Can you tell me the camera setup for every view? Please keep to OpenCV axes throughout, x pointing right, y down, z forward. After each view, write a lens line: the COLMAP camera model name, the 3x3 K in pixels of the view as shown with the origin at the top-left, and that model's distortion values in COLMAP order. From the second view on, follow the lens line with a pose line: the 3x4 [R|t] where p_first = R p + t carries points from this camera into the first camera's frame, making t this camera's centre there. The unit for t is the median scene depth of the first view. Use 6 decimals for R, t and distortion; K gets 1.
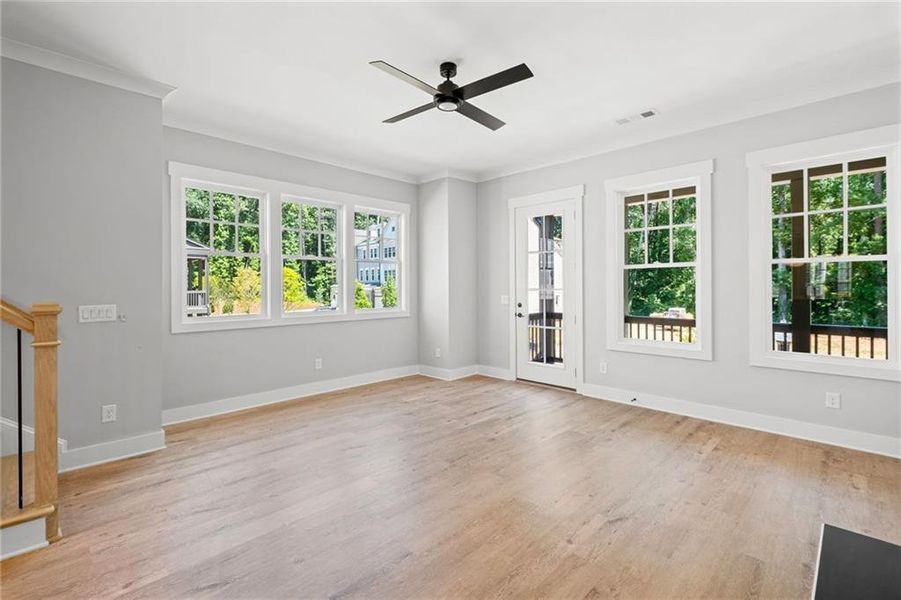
lens RADIAL K [[404.7, 0, 452.0], [0, 404.7, 285.6], [0, 0, 1]] dist [-0.000855, -0.000217]
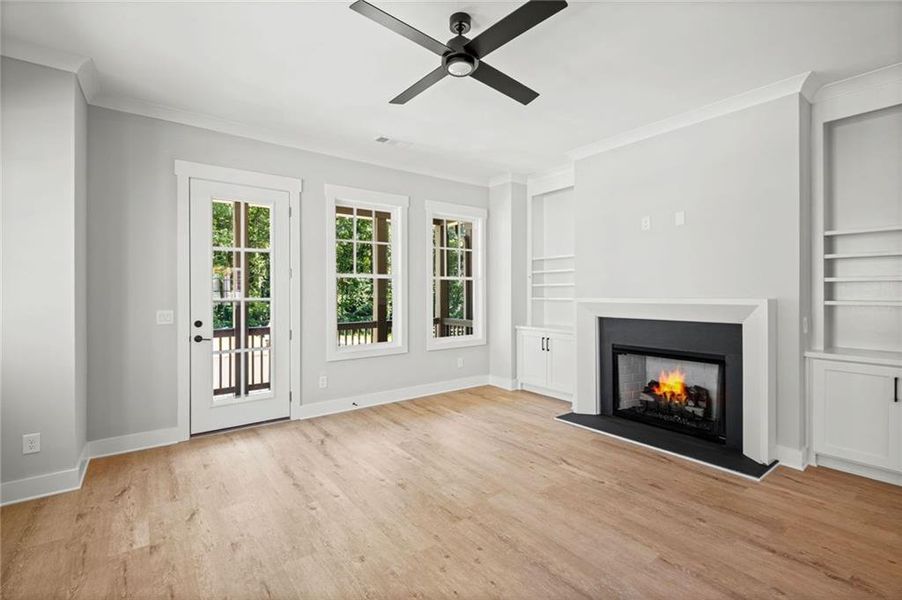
lens RADIAL K [[402.4, 0, 435.3], [0, 402.4, 293.7], [0, 0, 1]] dist [0.000987, -0.000097]
pose [[0.153033, -0.002796, 0.988217, -0.620688], [-0.001203, 0.999995, 0.003016, -0.006663], [-0.988220, -0.001650, 0.153029, 0.729329]]
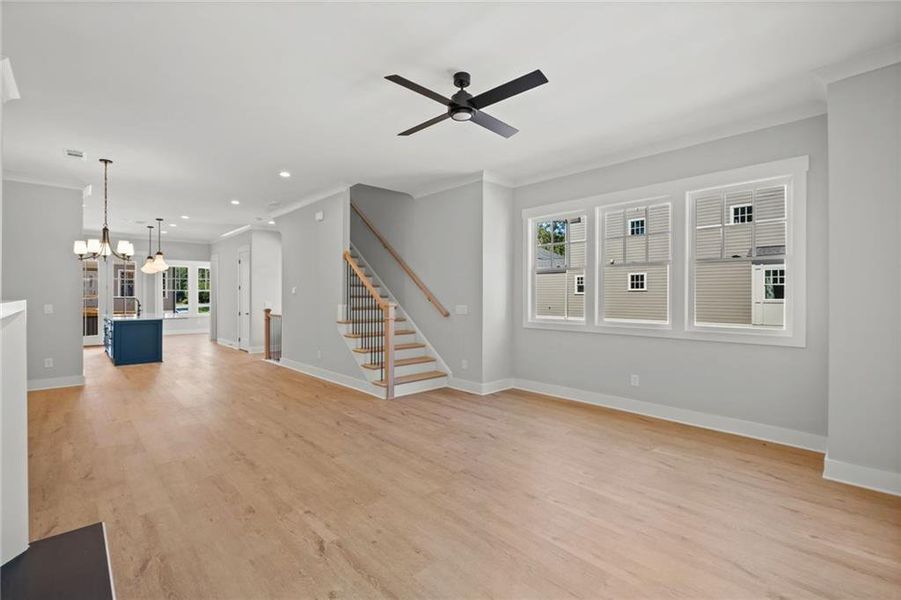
lens RADIAL K [[402.0, 0, 434.8], [0, 402.0, 293.7], [0, 0, 1]] dist [0.000987, -0.000097]
pose [[-0.047133, 0.000298, -0.998889, 0.779766], [-0.000663, 1.000000, 0.000330, -0.002365], [0.998888, 0.000678, -0.047132, 0.769646]]
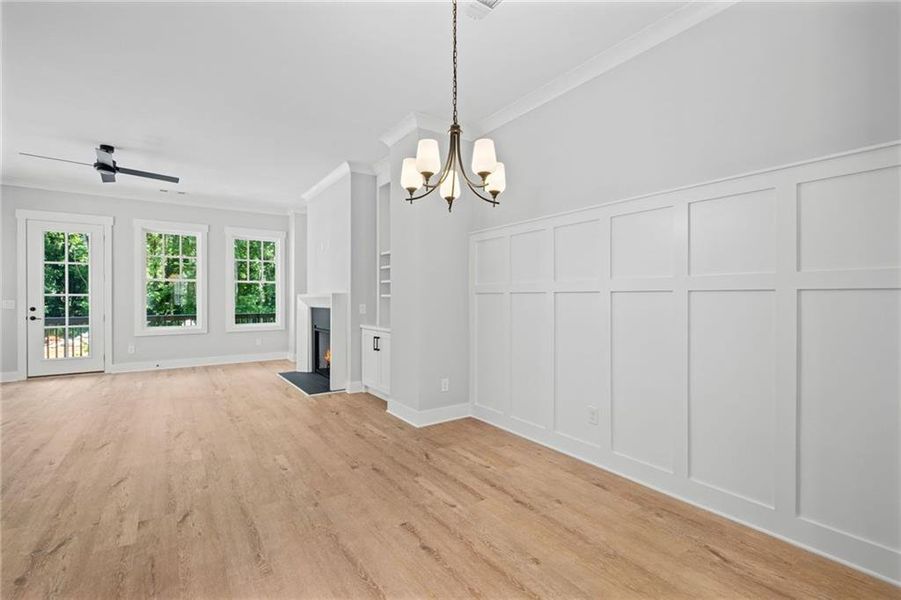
lens RADIAL K [[424.6, 0, 432.8], [0, 424.6, 300.2], [0, 0, 1]] dist [0.034936, -0.000234]
pose [[0.225069, -0.003941, 0.974335, -1.067922], [-0.002145, 0.999987, 0.004540, 0.022987], [-0.974341, -0.003112, 0.225057, -0.467526]]
